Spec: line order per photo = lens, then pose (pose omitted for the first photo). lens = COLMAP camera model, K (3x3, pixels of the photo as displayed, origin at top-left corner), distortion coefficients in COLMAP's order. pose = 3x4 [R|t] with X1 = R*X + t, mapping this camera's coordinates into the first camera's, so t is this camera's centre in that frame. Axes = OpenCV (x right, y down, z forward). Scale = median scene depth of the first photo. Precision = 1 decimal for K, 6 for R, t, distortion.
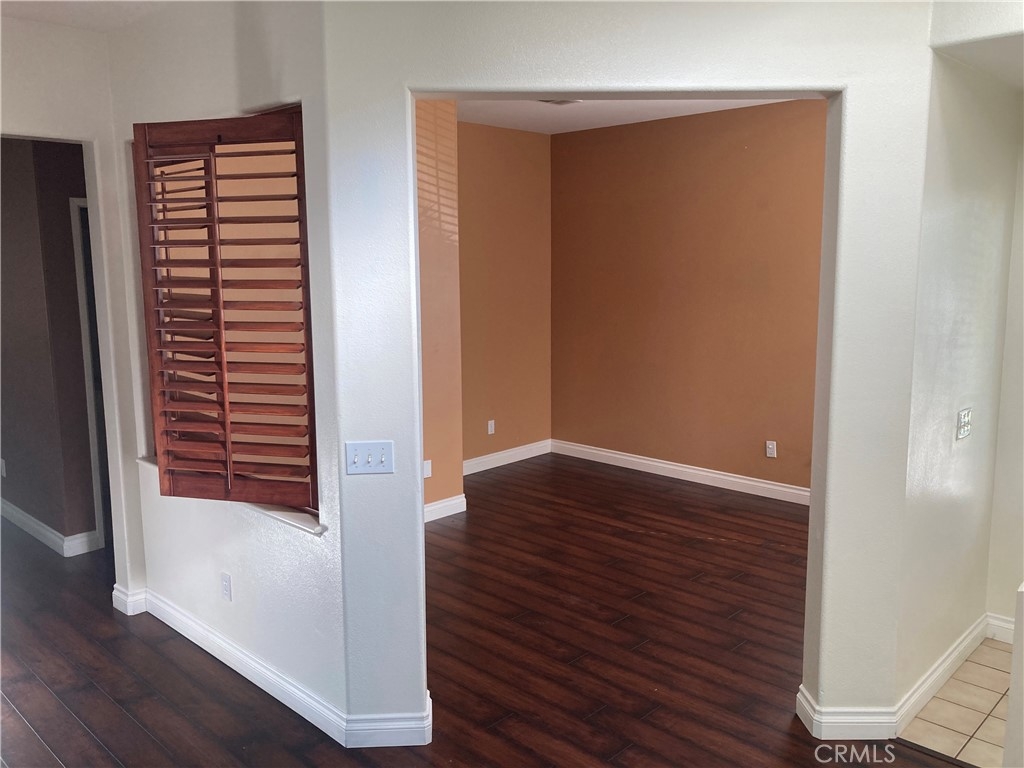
lens RADIAL K [[825.2, 0, 512.0], [0, 825.2, 384.0], [0, 0, 1]] dist [0.103378, 0.000837]
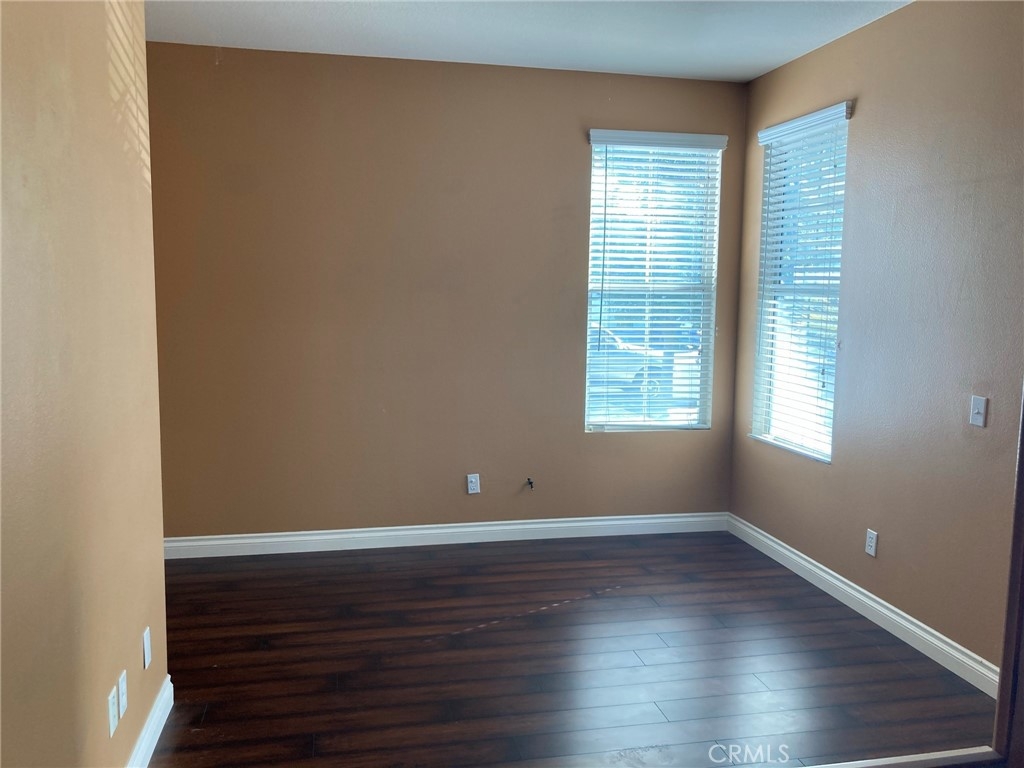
lens RADIAL K [[825.2, 0, 512.0], [0, 825.2, 384.0], [0, 0, 1]] dist [0.103378, 0.000837]
pose [[0.552469, -0.058761, 0.831460, -0.344119], [0.109466, 0.993987, -0.002489, -0.012290], [-0.826314, 0.092391, 0.555579, 0.538637]]
